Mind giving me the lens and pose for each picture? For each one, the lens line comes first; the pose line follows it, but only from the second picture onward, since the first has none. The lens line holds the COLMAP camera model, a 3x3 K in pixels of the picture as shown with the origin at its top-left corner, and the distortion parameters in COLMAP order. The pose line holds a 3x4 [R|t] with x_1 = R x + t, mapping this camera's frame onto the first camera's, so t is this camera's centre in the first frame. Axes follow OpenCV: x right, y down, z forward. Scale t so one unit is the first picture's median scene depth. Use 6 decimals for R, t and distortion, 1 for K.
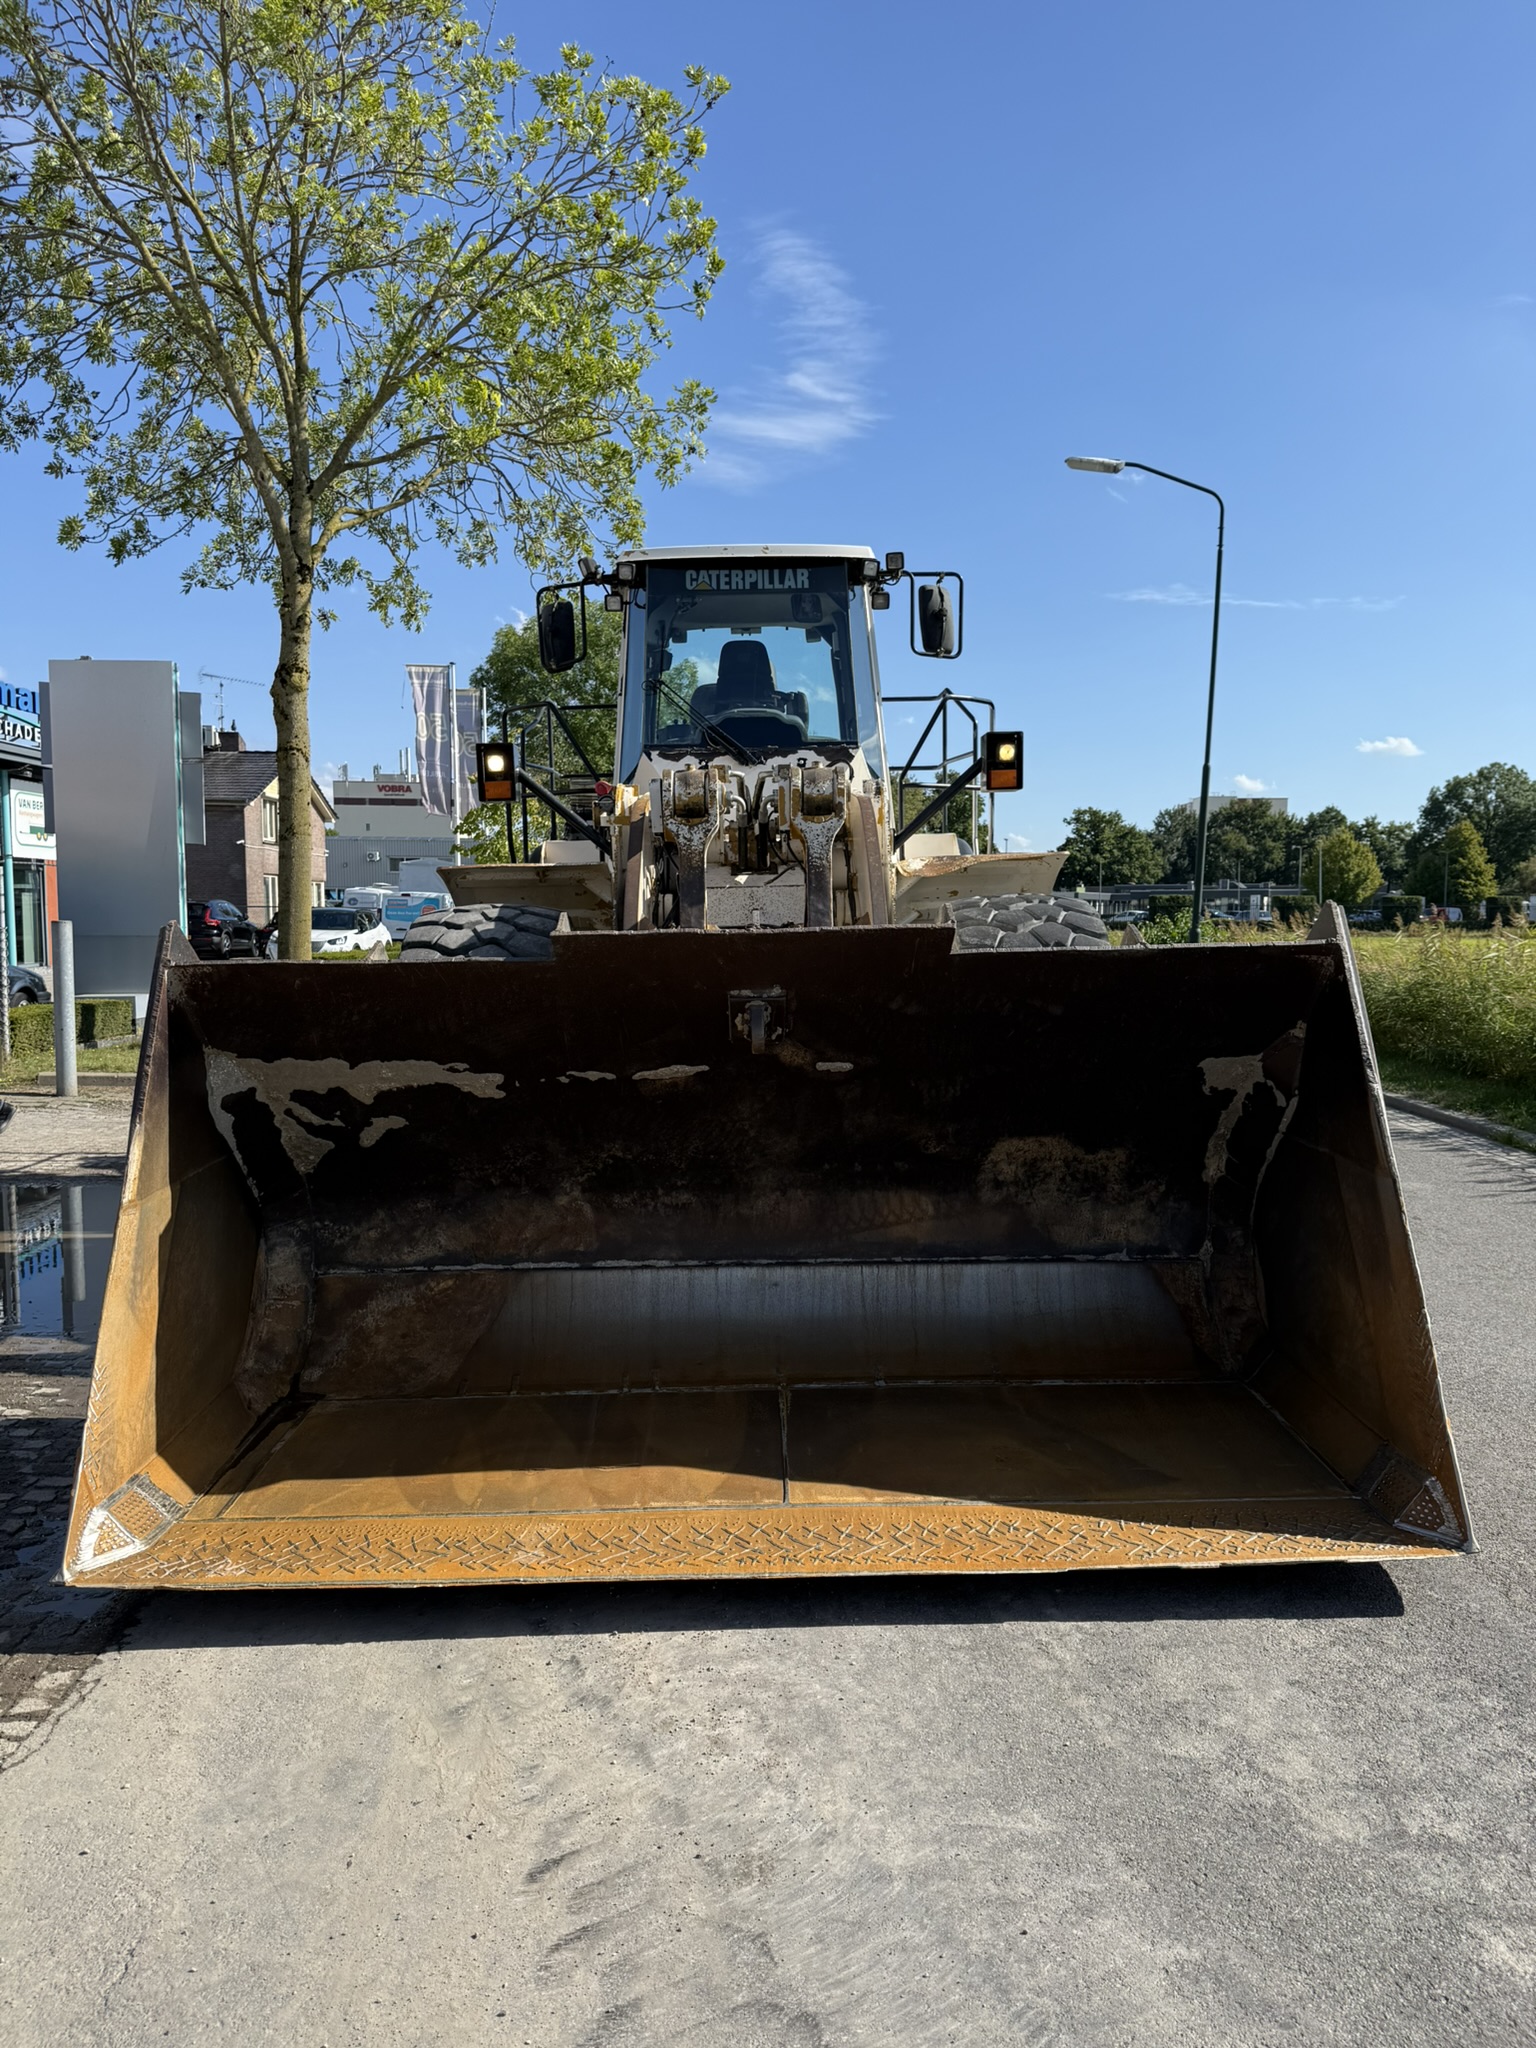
lens RADIAL K [[1428.6, 0, 768.0], [0, 1428.6, 1024.0], [0, 0, 1]] dist [0.155633, -0.209715]
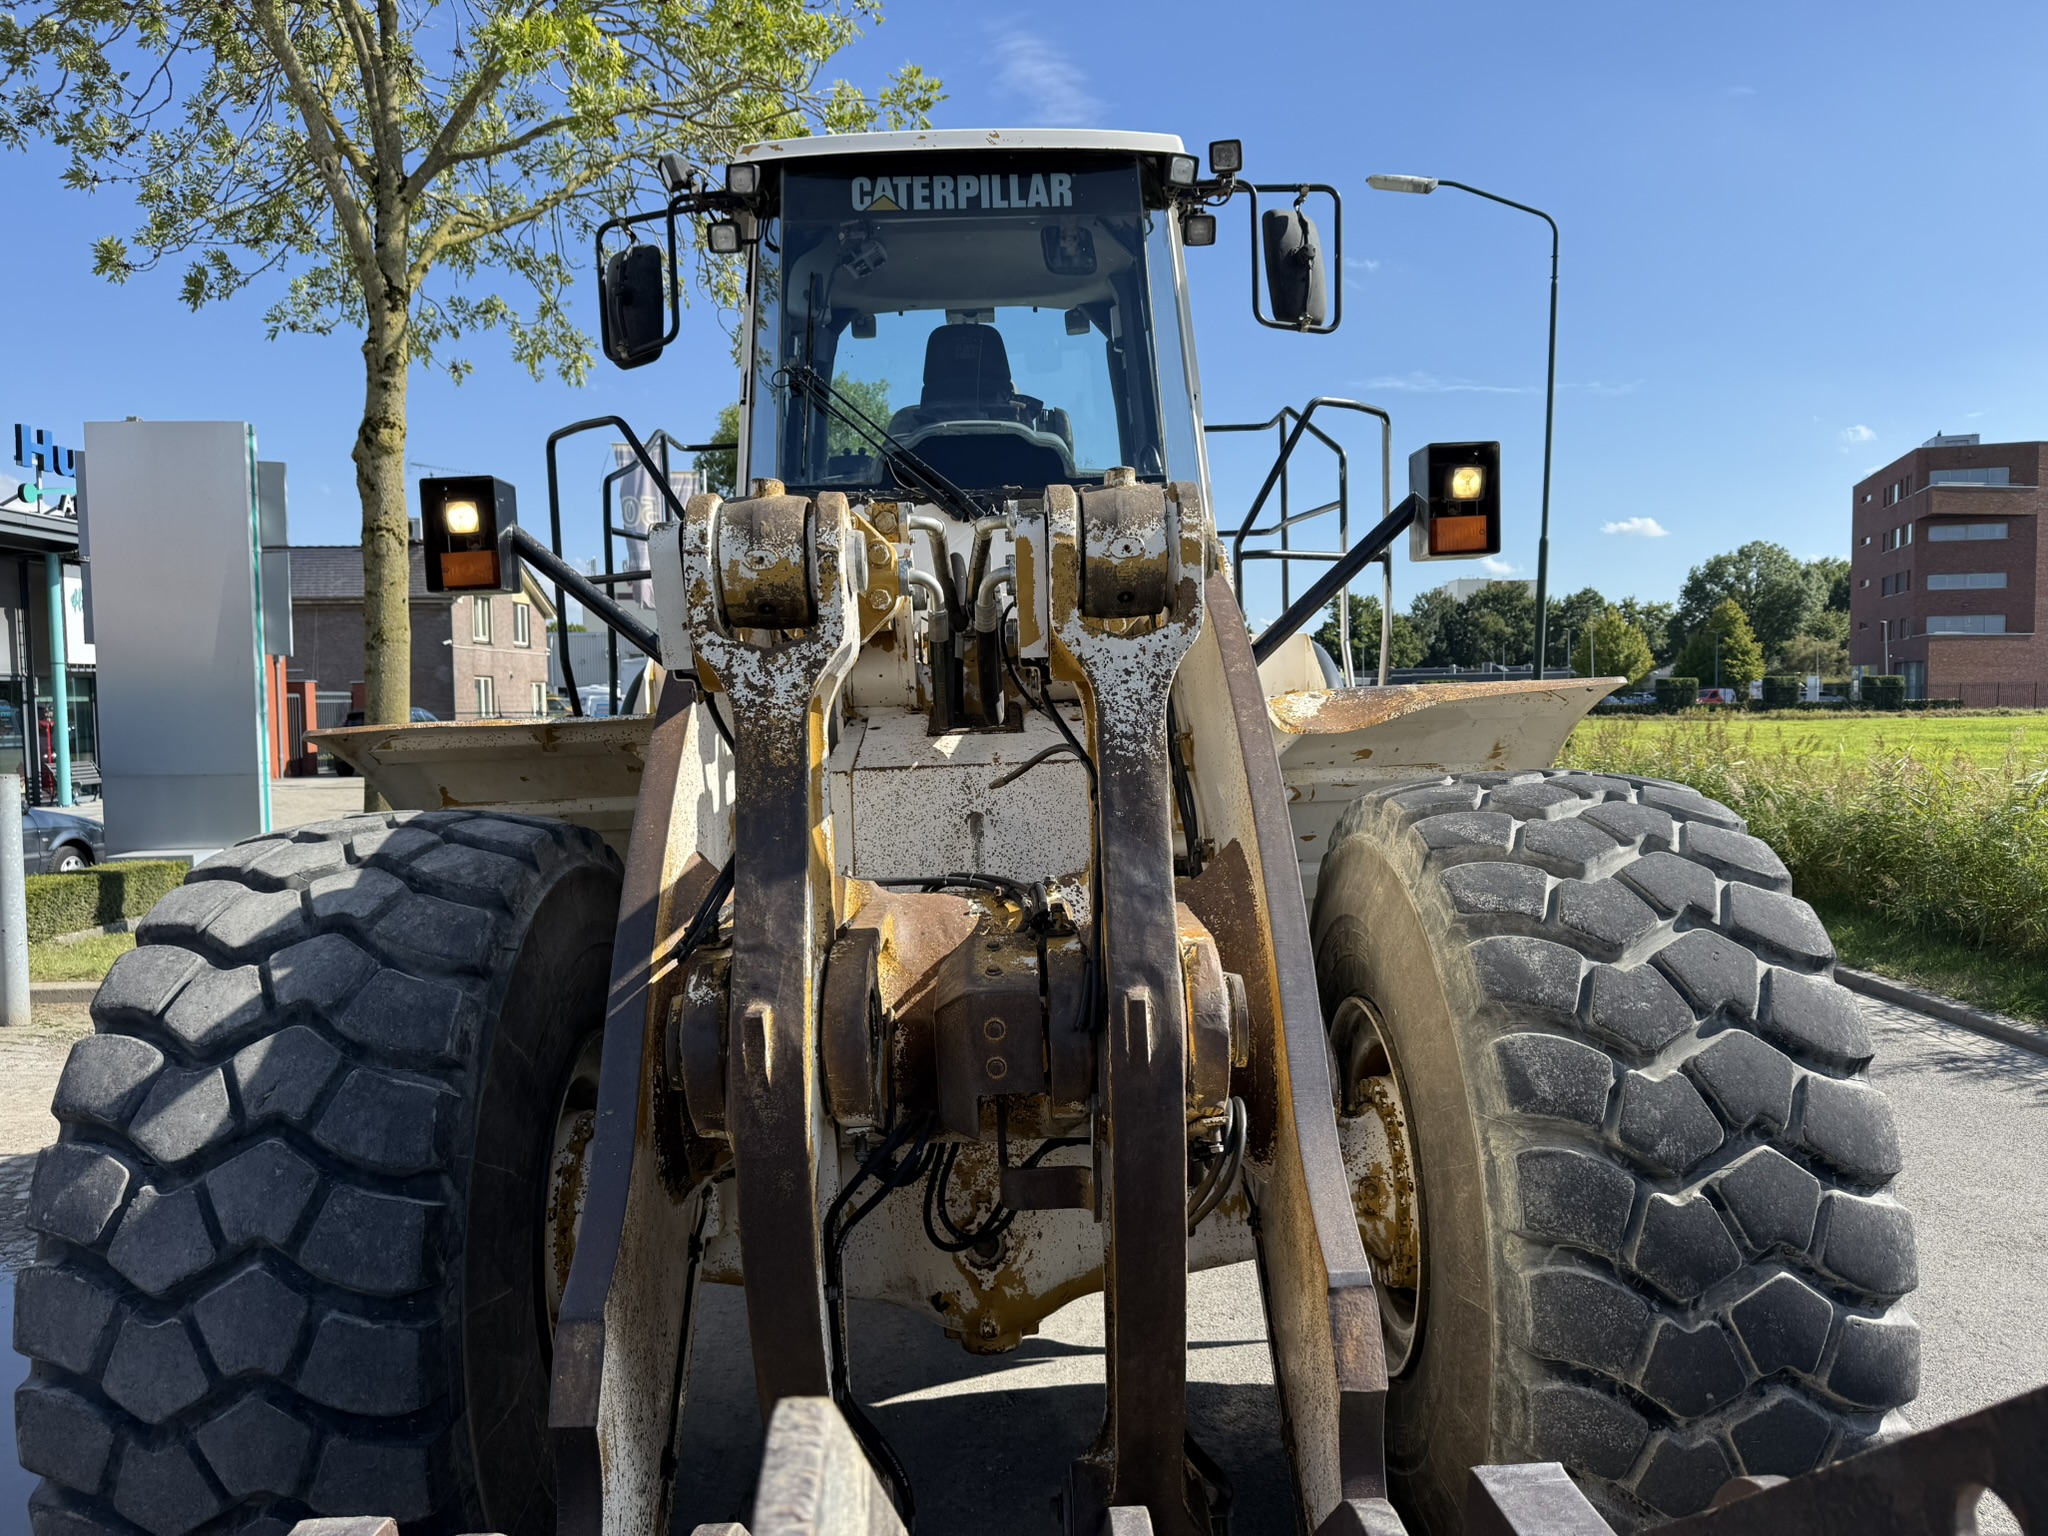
lens RADIAL K [[1428.6, 0, 1022.5], [0, 1428.6, 749.6], [0, 0, 1]] dist [0.155633, -0.209715]
pose [[0.999887, -0.015035, -0.000589, 0.008776], [0.014995, 0.998960, -0.043057, -0.097649], [0.001236, 0.043043, 0.999072, 0.645618]]
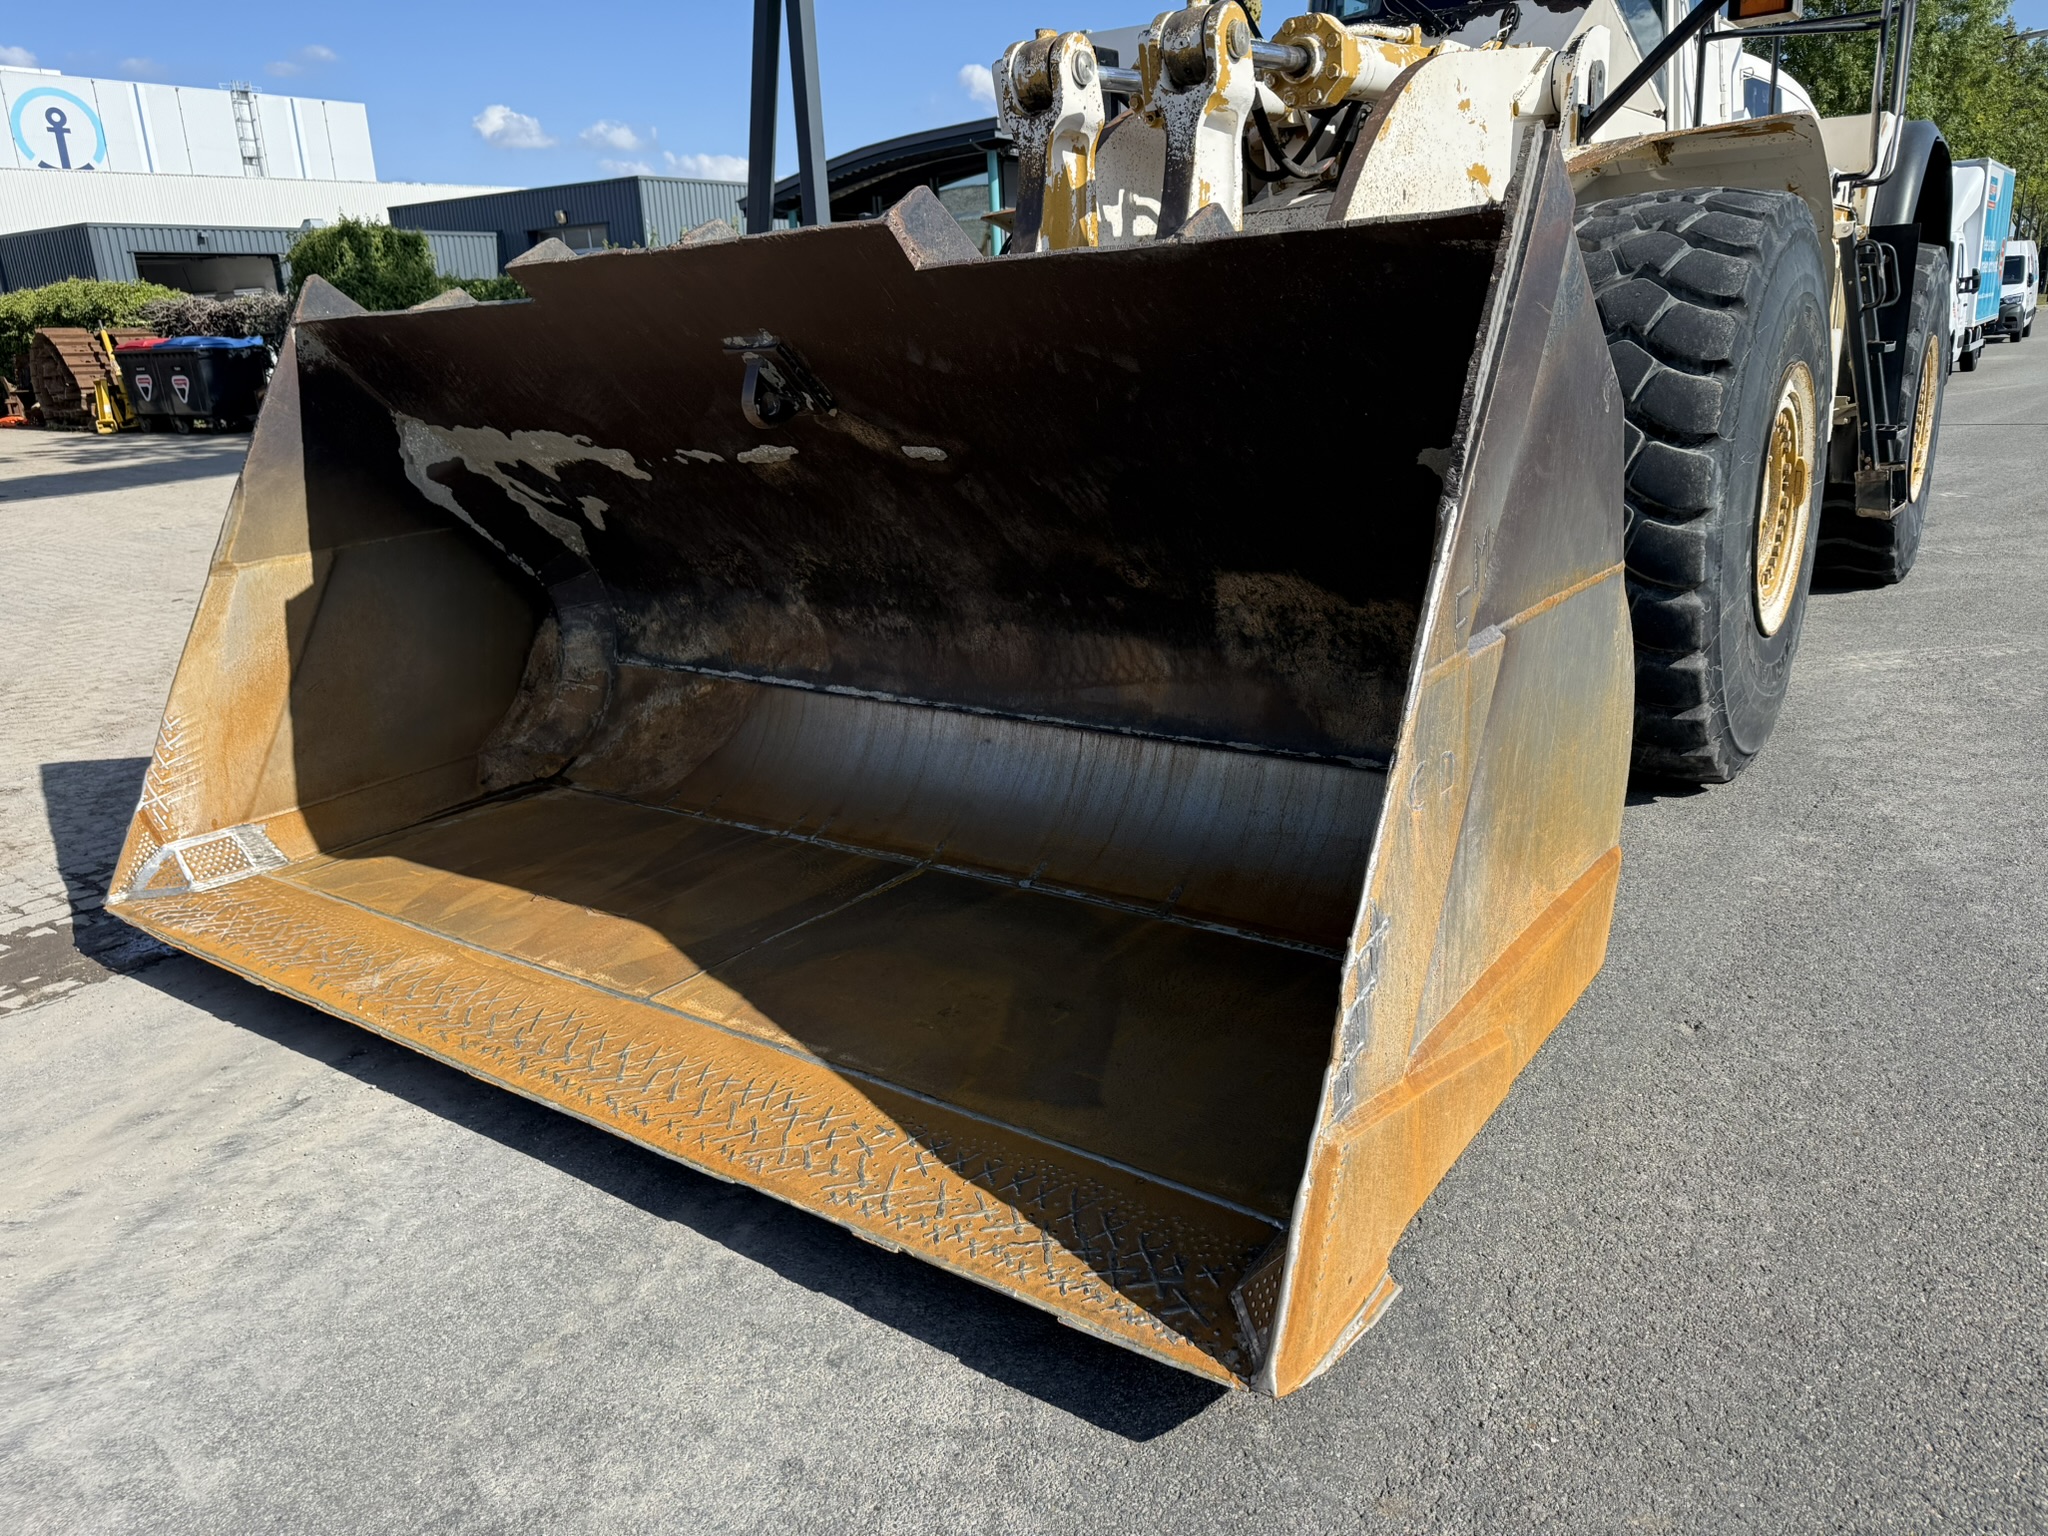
lens RADIAL K [[1428.6, 0, 1022.5], [0, 1428.6, 749.6], [0, 0, 1]] dist [0.155633, -0.209715]
pose [[0.806249, 0.141698, -0.574356, 0.414050], [-0.015060, 0.975491, 0.219521, 0.012639], [0.591385, -0.168339, 0.788623, 0.346784]]
